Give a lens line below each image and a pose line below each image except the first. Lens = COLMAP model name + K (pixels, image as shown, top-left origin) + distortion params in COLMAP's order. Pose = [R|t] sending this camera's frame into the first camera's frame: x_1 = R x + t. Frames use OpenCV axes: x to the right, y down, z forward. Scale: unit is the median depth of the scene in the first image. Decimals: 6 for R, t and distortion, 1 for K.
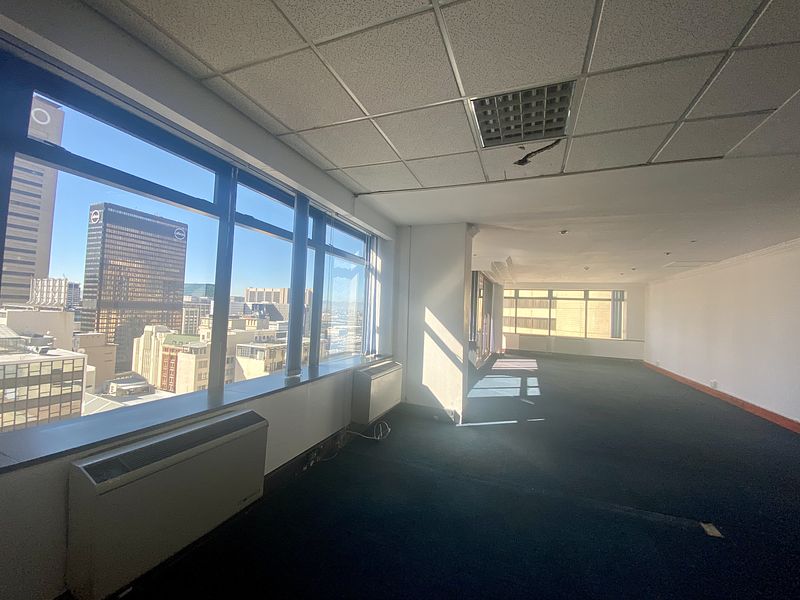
lens RADIAL K [[325.2, 0, 400.0], [0, 325.2, 300.0], [0, 0, 1]] dist [0.020149, -0.000068]
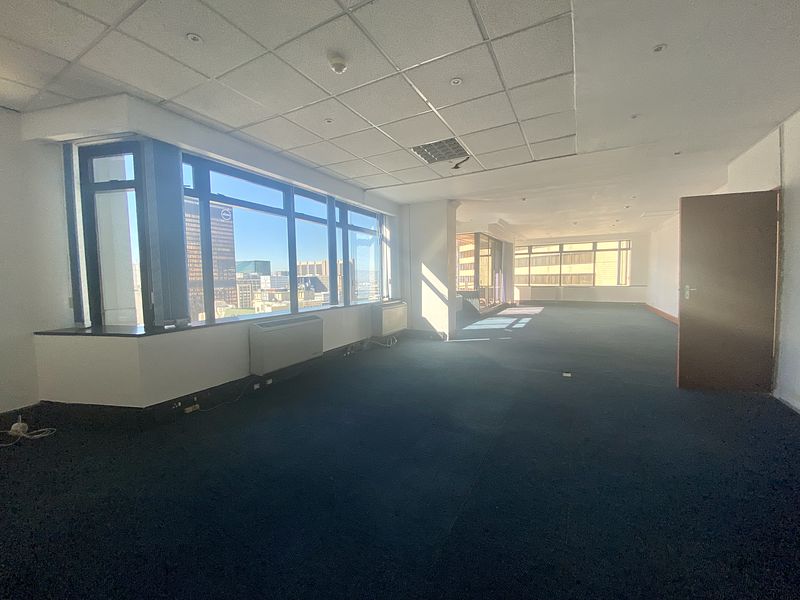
lens RADIAL K [[320.3, 0, 400.0], [0, 320.3, 300.0], [0, 0, 1]] dist [0.058517, -0.000034]
pose [[0.991451, -0.047243, -0.121623, 0.148940], [0.059631, 0.993167, 0.100315, 0.036898], [0.116053, -0.106710, 0.987494, -0.416918]]
